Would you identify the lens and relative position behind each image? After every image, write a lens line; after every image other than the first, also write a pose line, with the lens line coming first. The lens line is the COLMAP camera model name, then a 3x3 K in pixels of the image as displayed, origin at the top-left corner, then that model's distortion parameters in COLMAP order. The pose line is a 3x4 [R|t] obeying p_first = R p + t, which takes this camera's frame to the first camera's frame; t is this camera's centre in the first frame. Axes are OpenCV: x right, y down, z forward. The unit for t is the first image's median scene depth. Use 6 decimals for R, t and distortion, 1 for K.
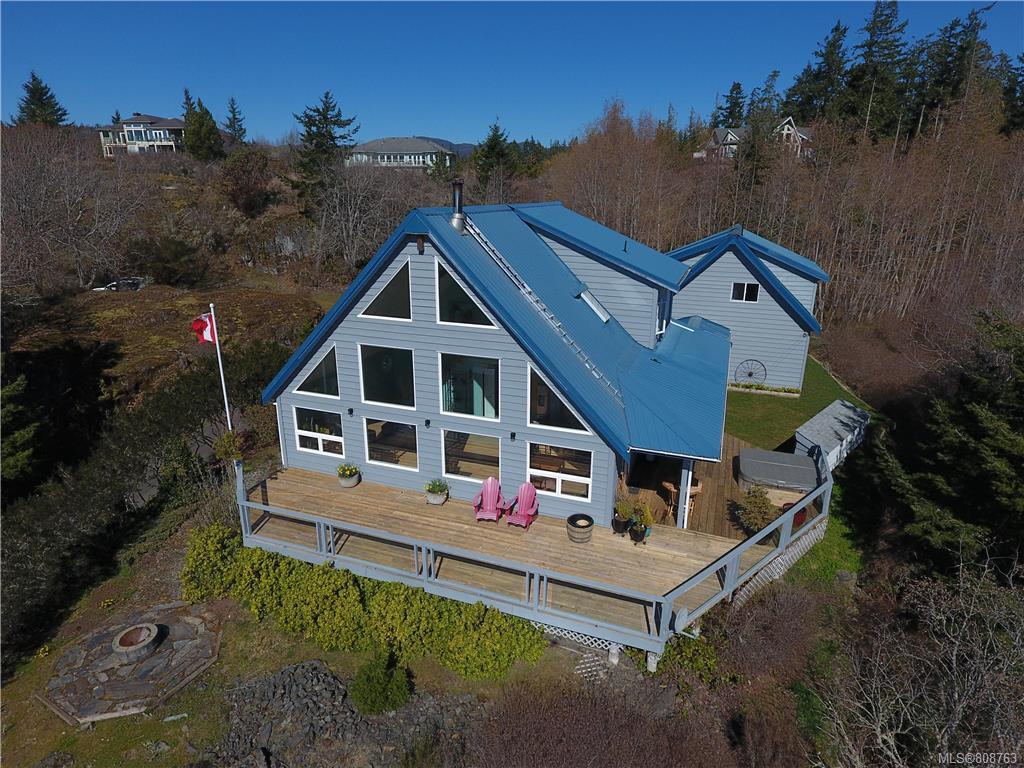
lens RADIAL K [[602.5, 0, 512.5], [0, 602.5, 385.0], [0, 0, 1]] dist [-0.006813, 0.001998]
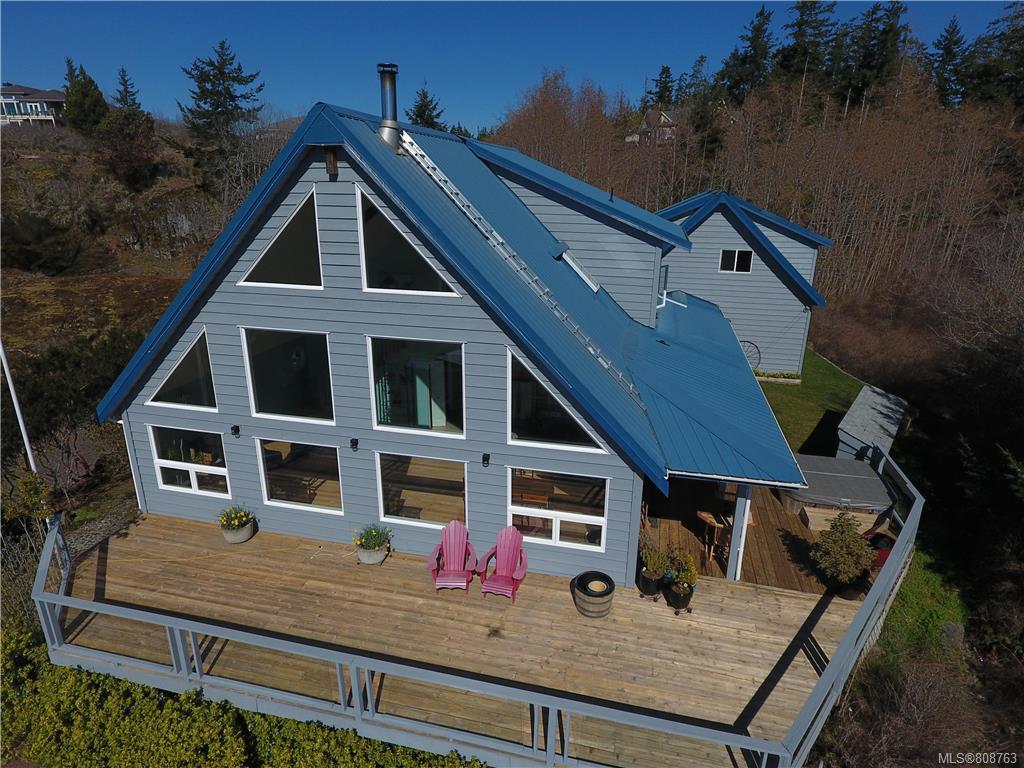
lens RADIAL K [[602.5, 0, 513.3], [0, 602.5, 384.5], [0, 0, 1]] dist [-0.006813, 0.001998]
pose [[0.993161, -0.034992, 0.111385, -0.030303], [0.033693, 0.999341, 0.013526, -0.004040], [-0.111785, -0.009680, 0.993685, 0.253418]]
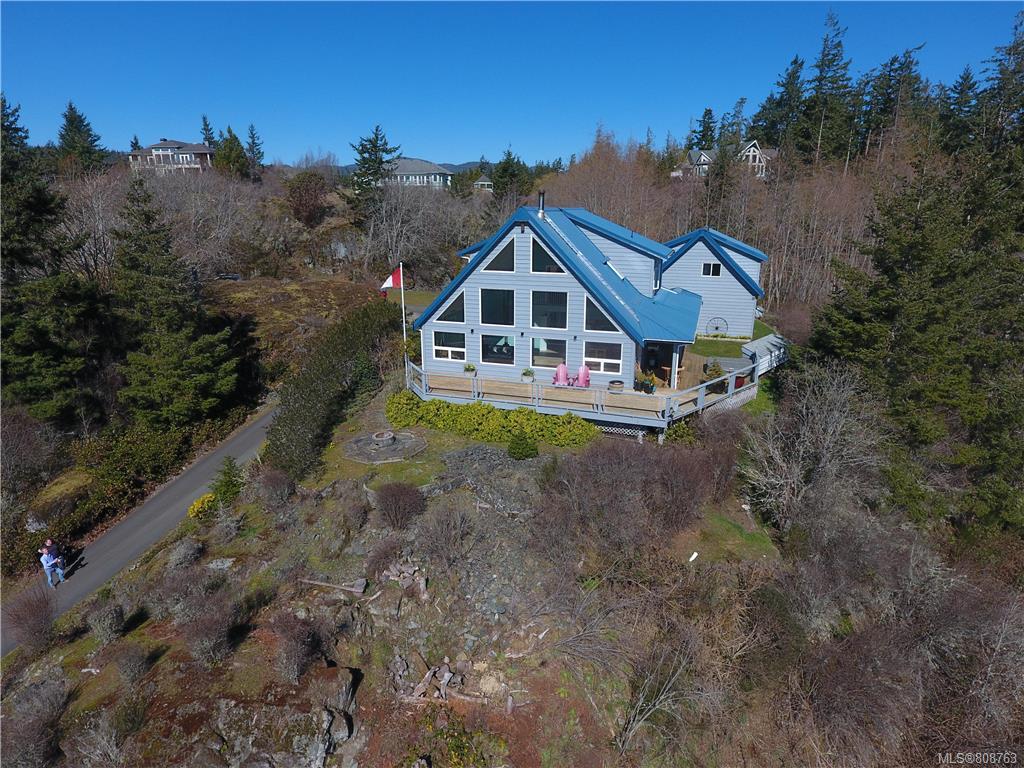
lens RADIAL K [[602.5, 0, 511.7], [0, 602.5, 386.4], [0, 0, 1]] dist [-0.006813, 0.001998]
pose [[0.999509, -0.014917, 0.027569, -0.172926], [0.015644, 0.999530, -0.026365, 0.200050], [-0.027163, 0.026783, 0.999272, -0.536615]]
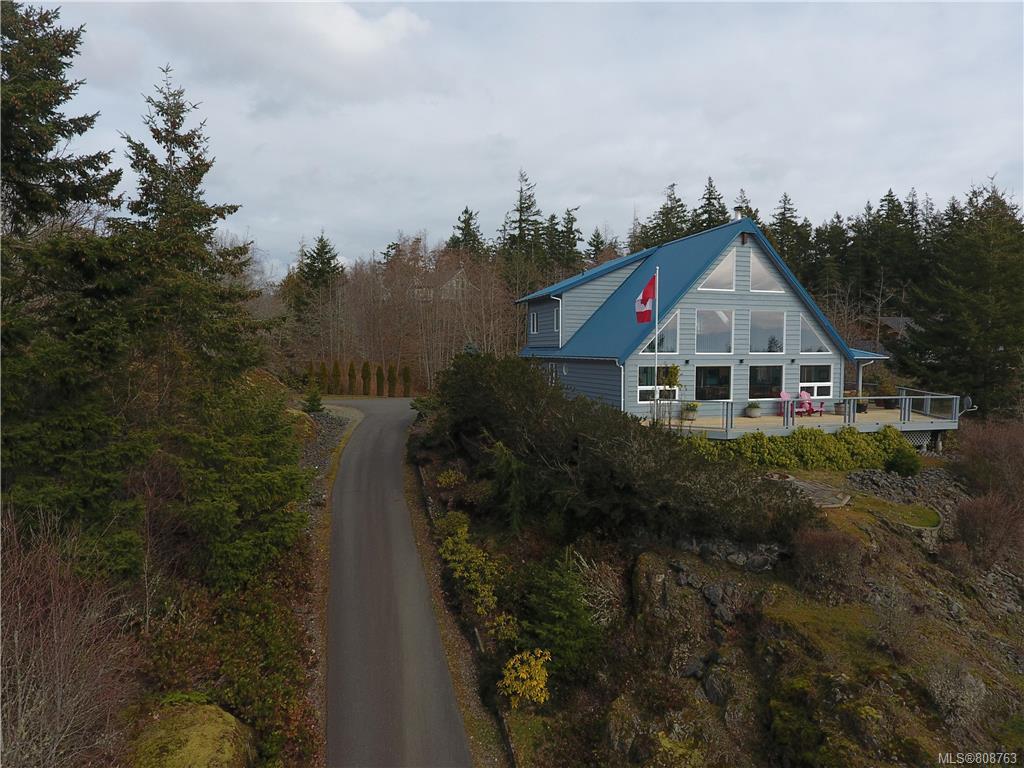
lens RADIAL K [[602.5, 0, 515.6], [0, 602.5, 383.7], [0, 0, 1]] dist [-0.006813, 0.001998]
pose [[0.789555, -0.037728, 0.612519, -1.156594], [0.192585, 0.962919, -0.188937, 0.224490], [-0.582678, 0.267138, 0.767544, 0.171937]]
